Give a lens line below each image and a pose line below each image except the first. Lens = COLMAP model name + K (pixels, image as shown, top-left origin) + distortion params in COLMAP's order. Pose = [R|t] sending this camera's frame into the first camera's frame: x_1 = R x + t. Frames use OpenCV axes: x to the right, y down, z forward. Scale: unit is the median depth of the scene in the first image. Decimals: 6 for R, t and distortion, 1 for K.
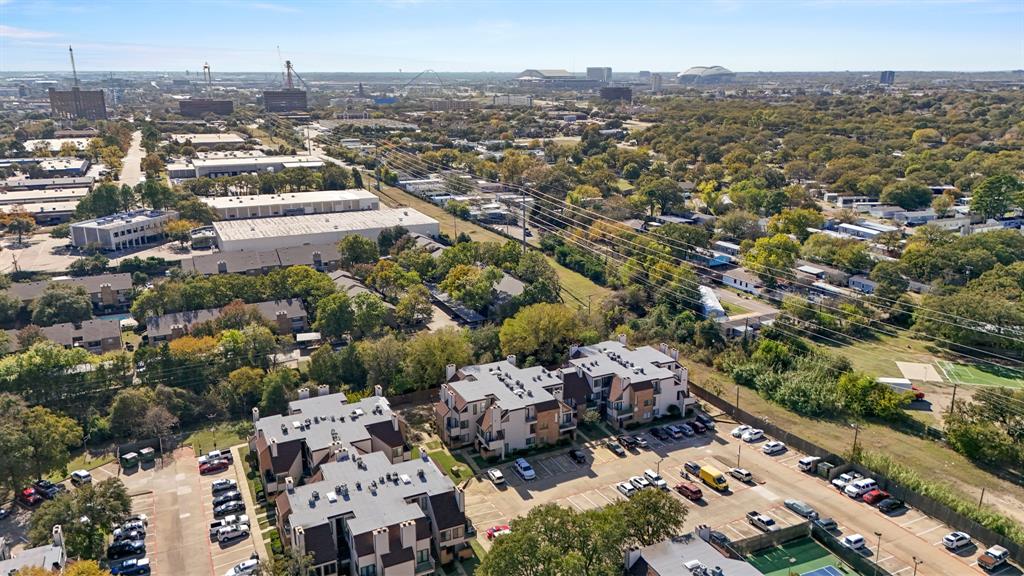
lens RADIAL K [[737.0, 0, 512.0], [0, 737.0, 288.0], [0, 0, 1]] dist [0.118346, -0.139749]
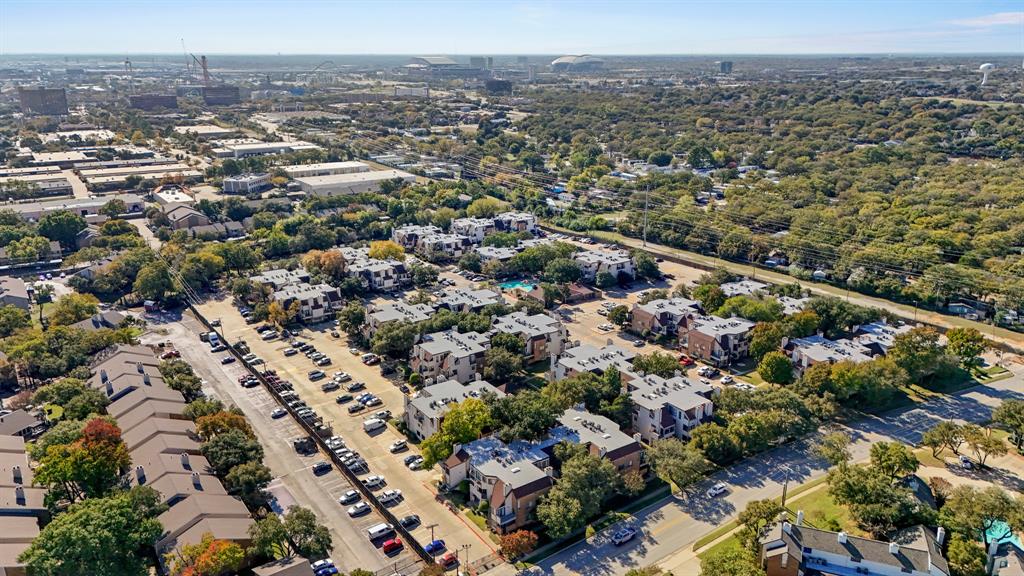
lens RADIAL K [[737.0, 0, 512.0], [0, 737.0, 288.0], [0, 0, 1]] dist [0.118346, -0.139749]
pose [[0.987956, -0.045754, 0.147816, -0.284363], [0.042286, 0.998753, 0.026522, 0.303204], [-0.148845, -0.019952, 0.988659, -1.761929]]
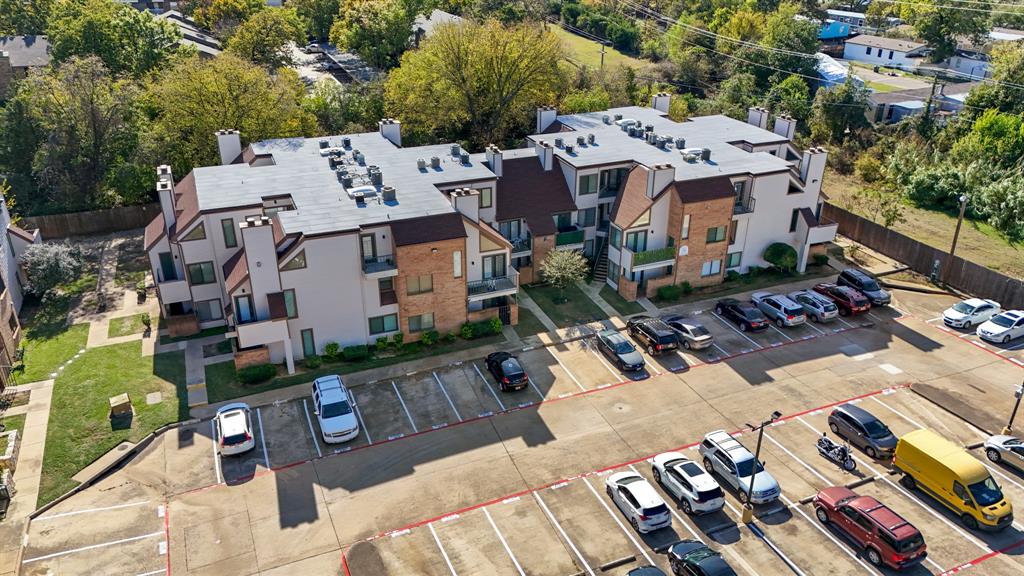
lens RADIAL K [[737.0, 0, 512.0], [0, 737.0, 288.0], [0, 0, 1]] dist [0.118346, -0.139749]
pose [[0.998250, 0.033057, -0.049032, 0.096397], [-0.023816, 0.983684, 0.178323, 0.114328], [0.054127, -0.176843, 0.982750, 0.603946]]
